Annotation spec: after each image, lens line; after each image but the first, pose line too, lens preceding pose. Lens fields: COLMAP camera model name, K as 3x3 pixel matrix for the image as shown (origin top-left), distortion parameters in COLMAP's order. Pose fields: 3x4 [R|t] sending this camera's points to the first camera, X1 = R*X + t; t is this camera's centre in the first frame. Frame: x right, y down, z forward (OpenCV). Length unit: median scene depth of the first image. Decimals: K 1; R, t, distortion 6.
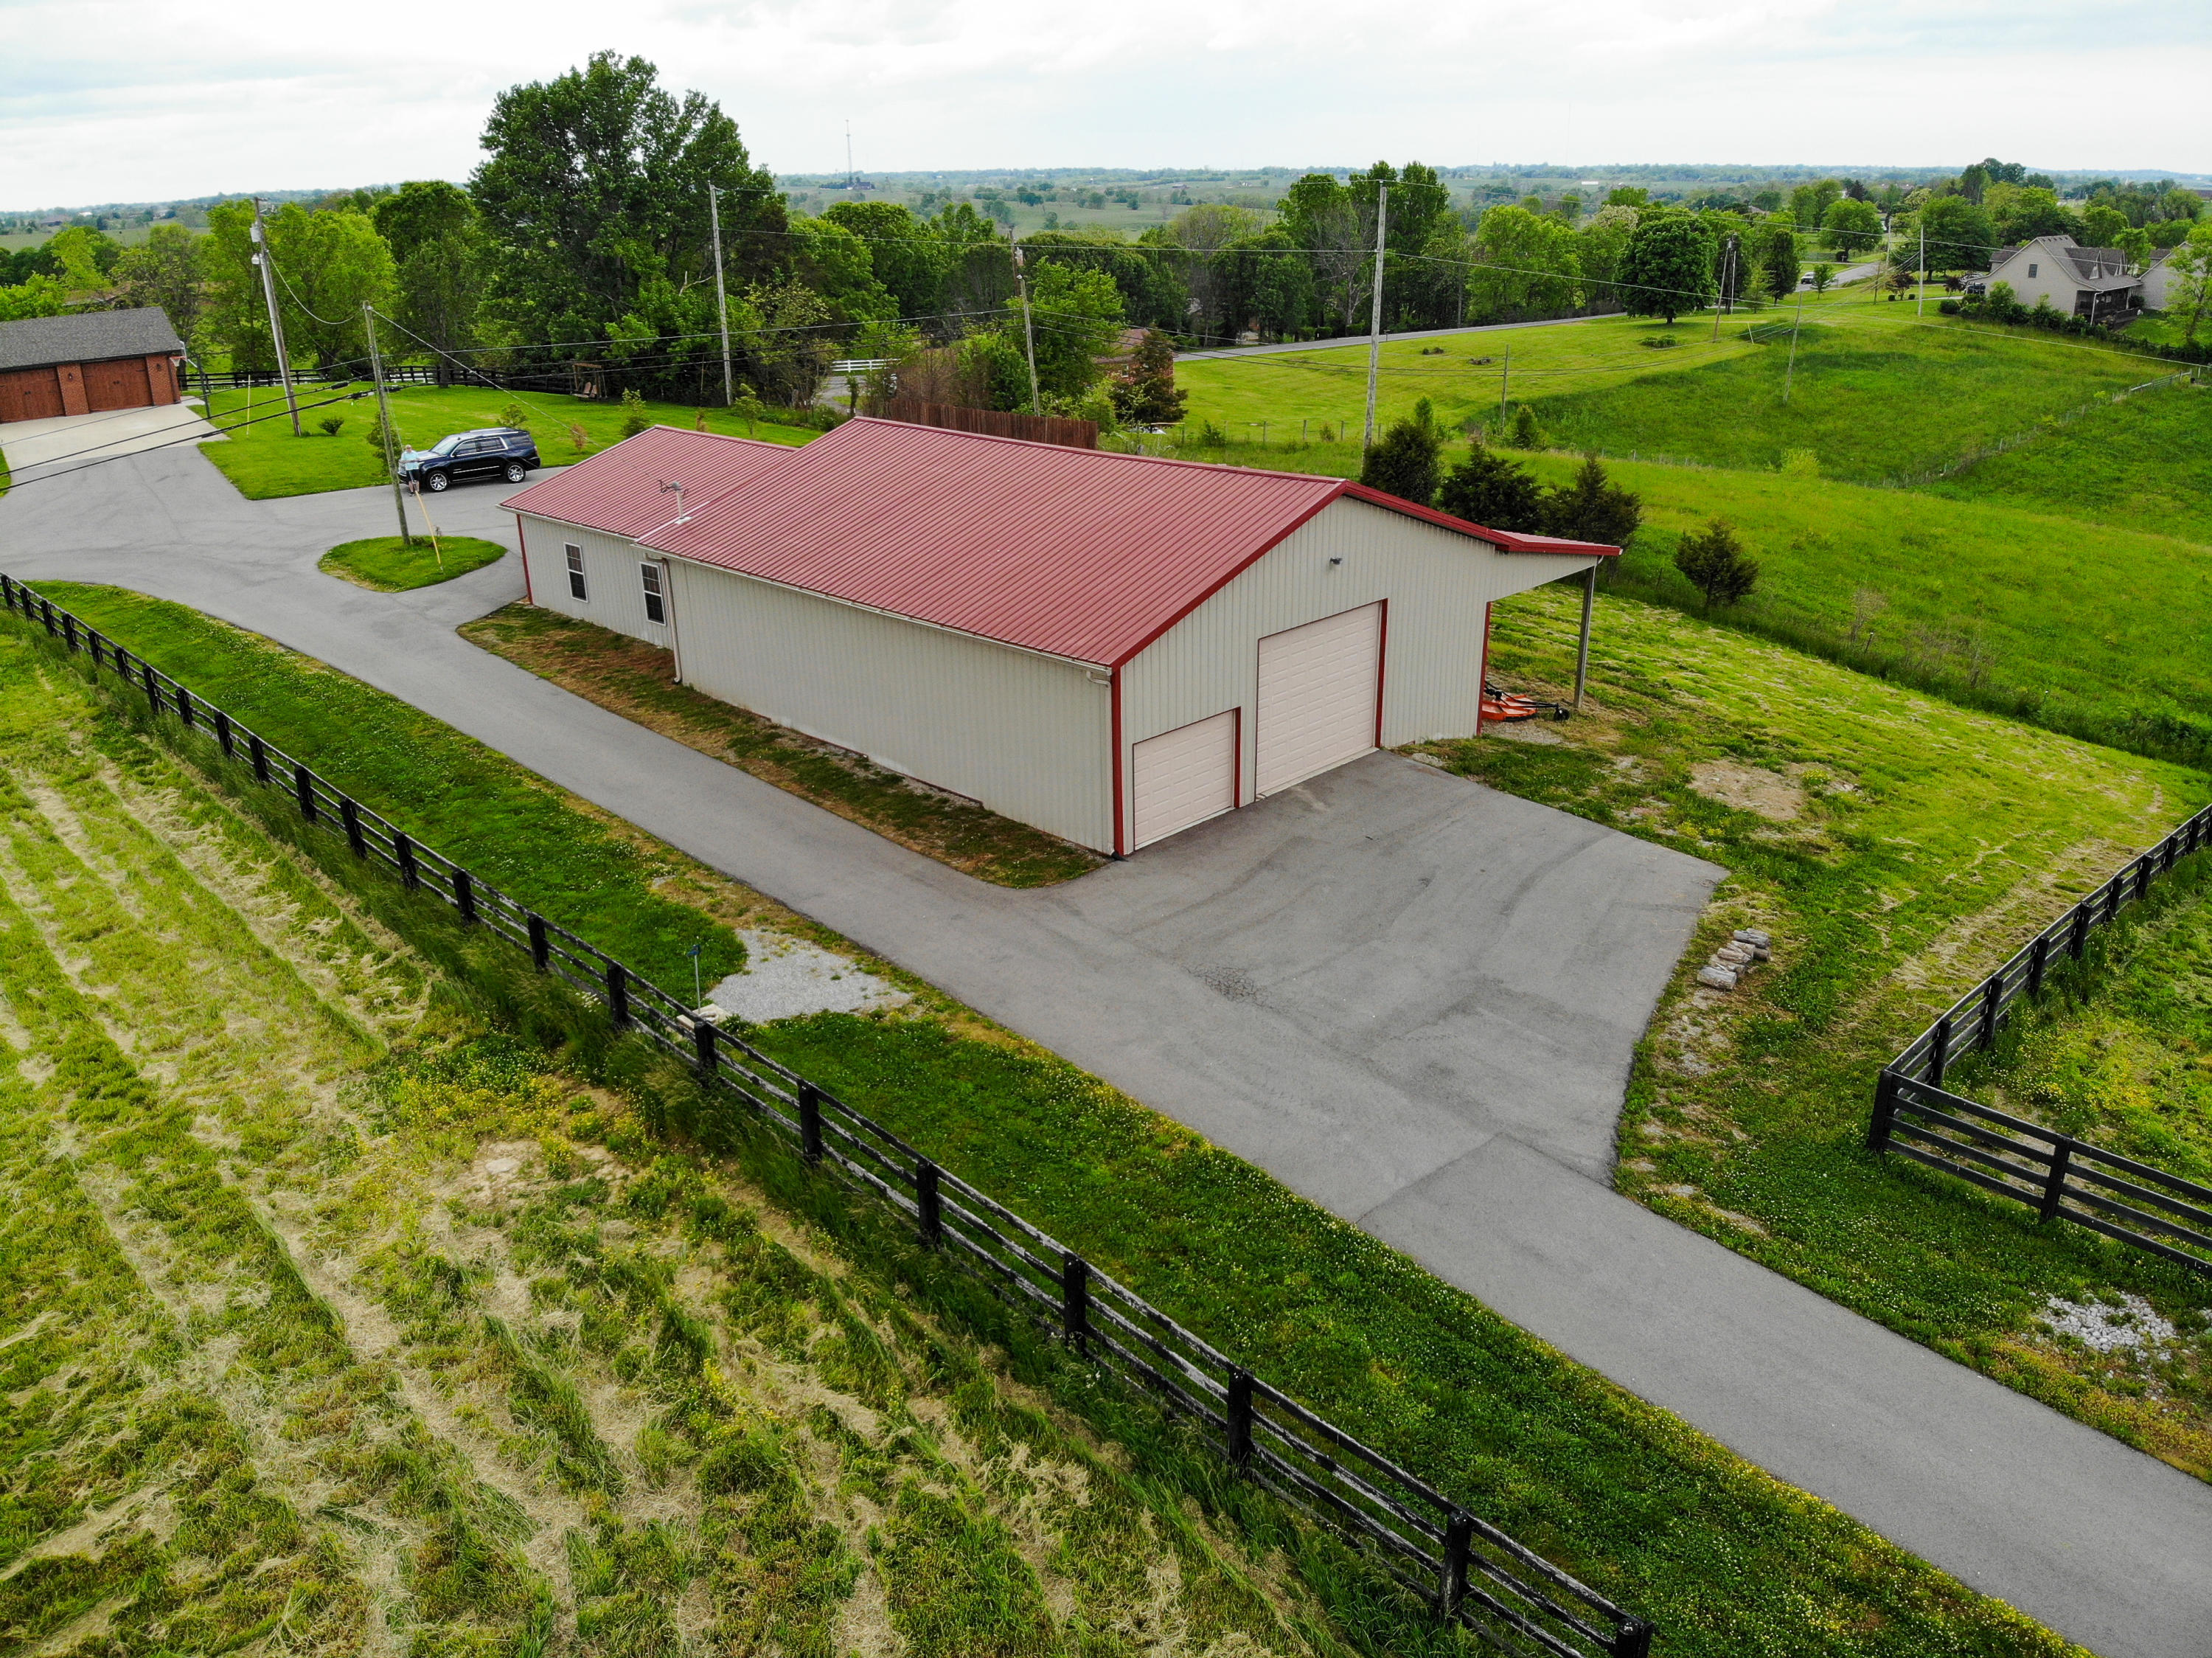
lens RADIAL K [[1635.9, 0, 1084.7], [0, 1635.9, 806.9], [0, 0, 1]] dist [0.034088, -0.141257]
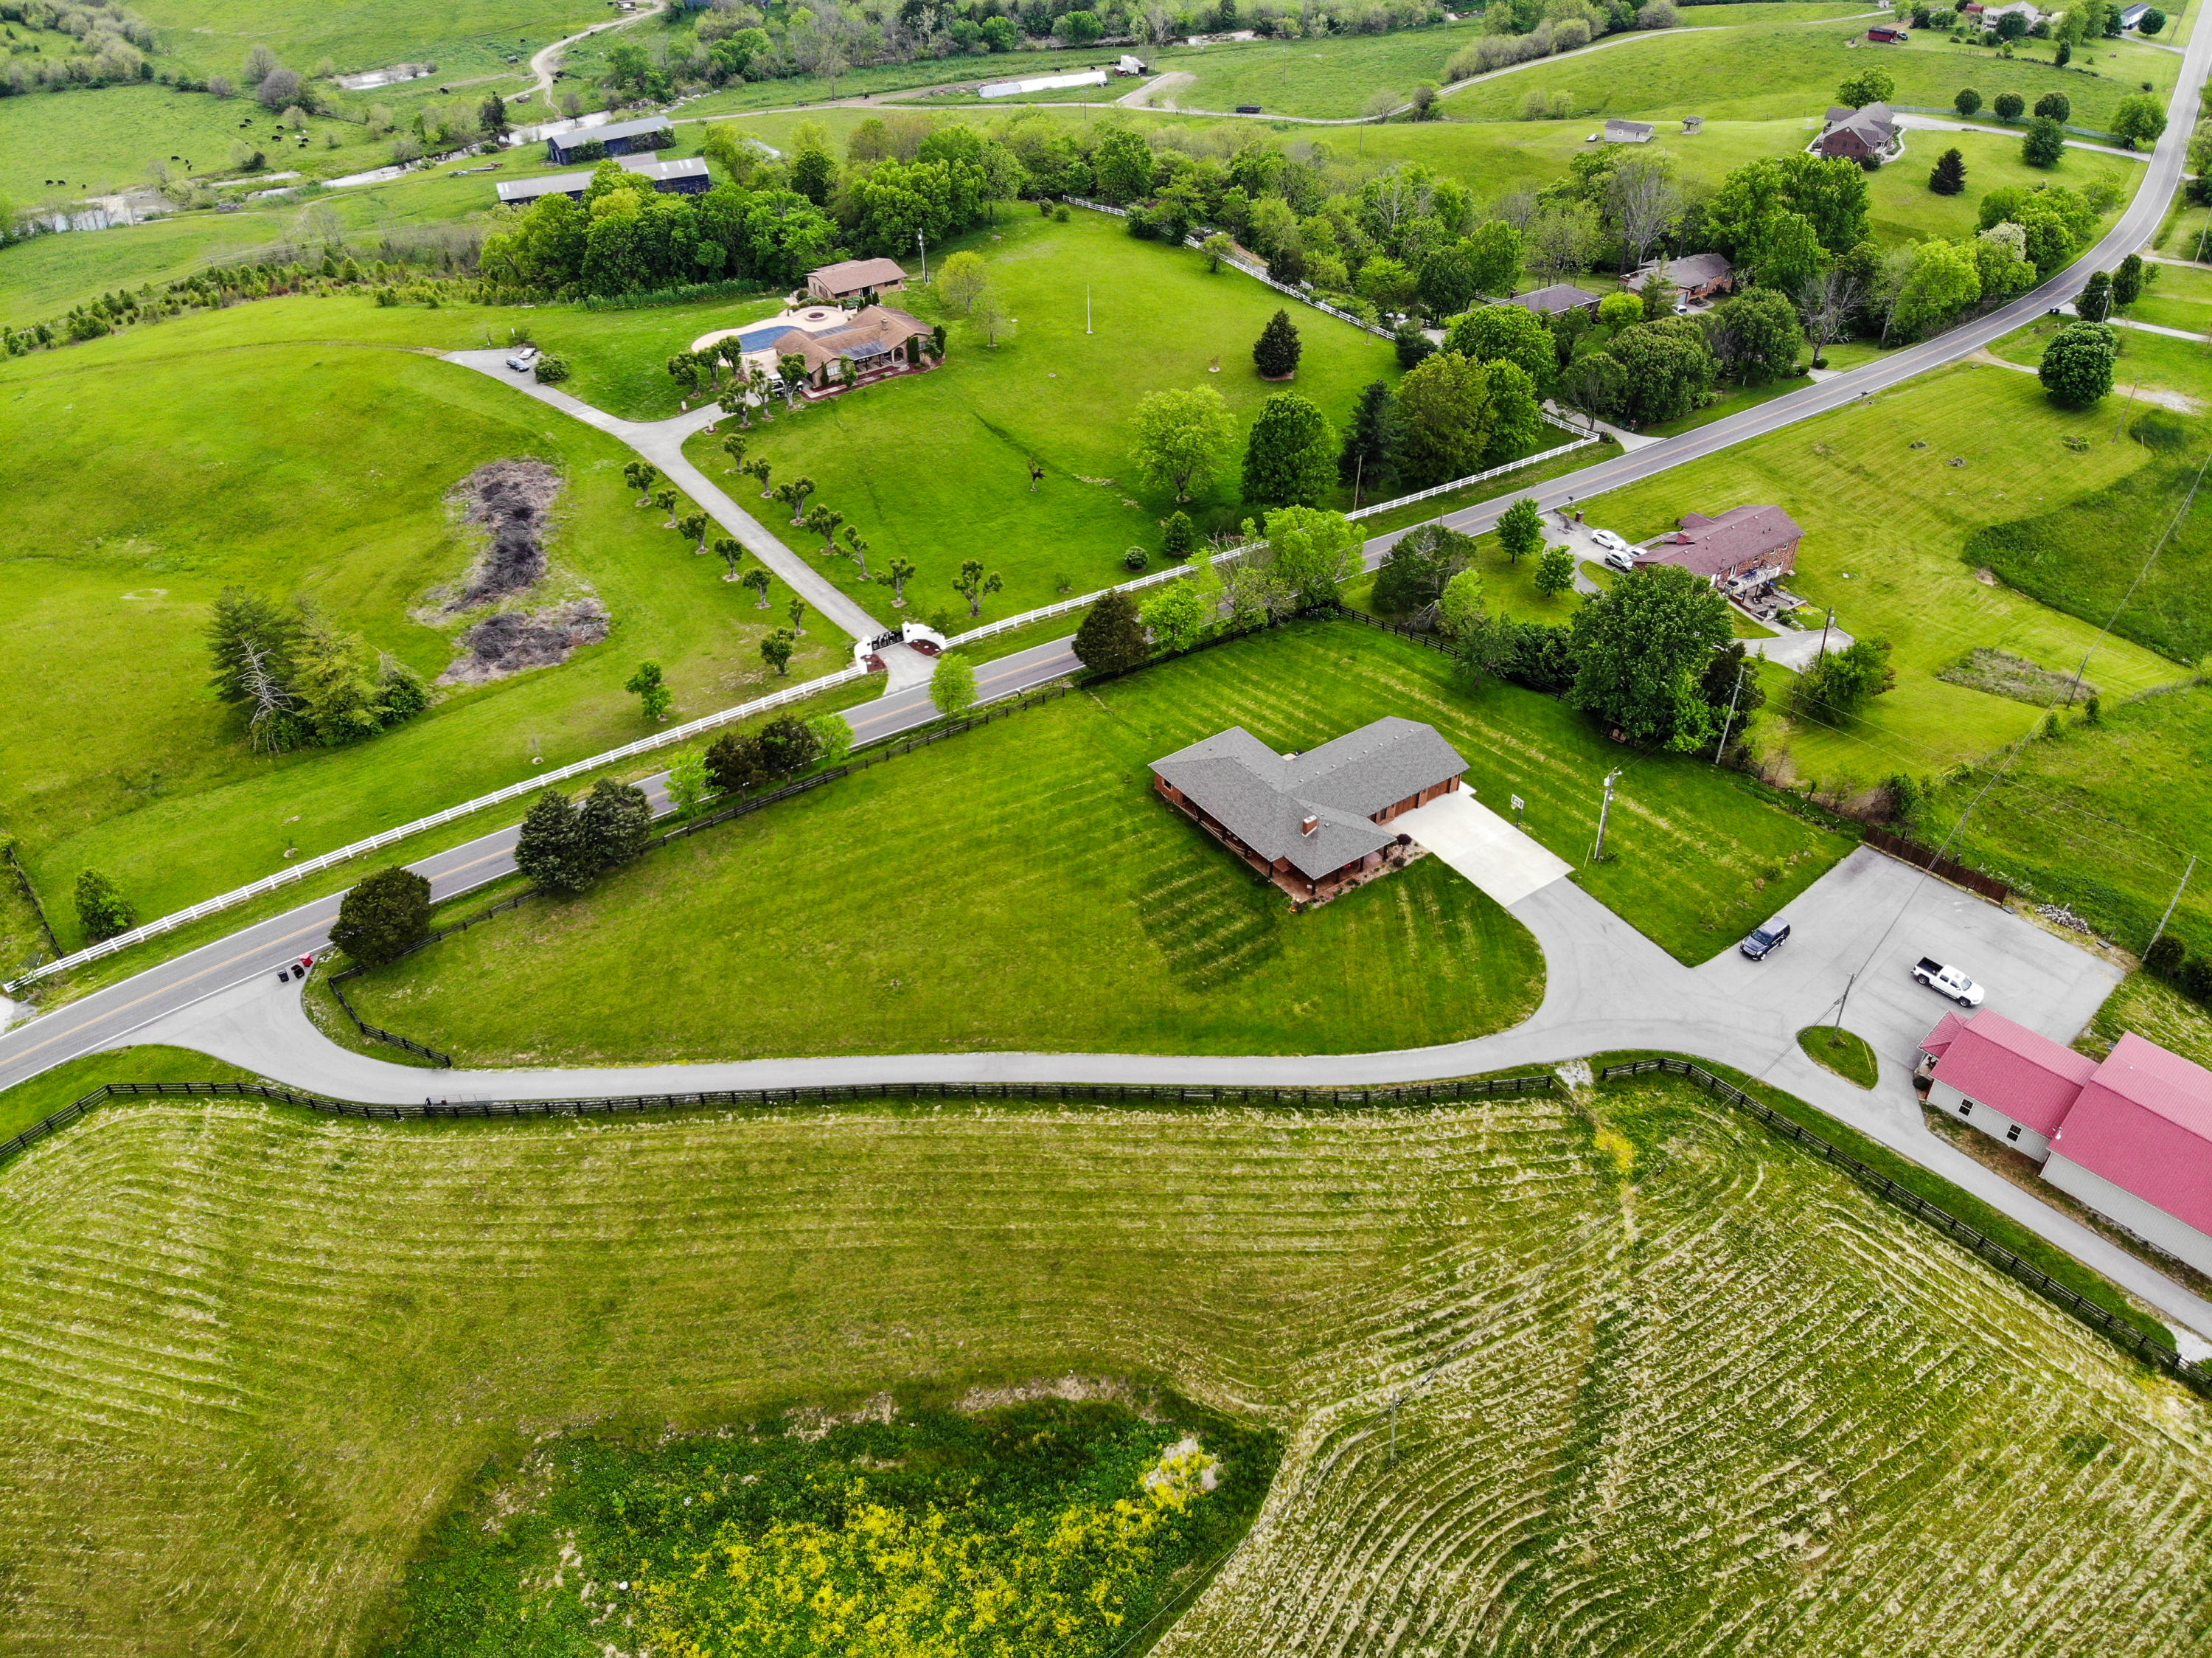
lens RADIAL K [[1635.9, 0, 1090.5], [0, 1635.9, 791.7], [0, 0, 1]] dist [0.034088, -0.141257]
pose [[0.999833, 0.014571, -0.011060, -2.619821], [-0.010954, 0.961109, 0.275951, -2.075901], [0.014651, -0.275783, 0.961108, -2.302899]]
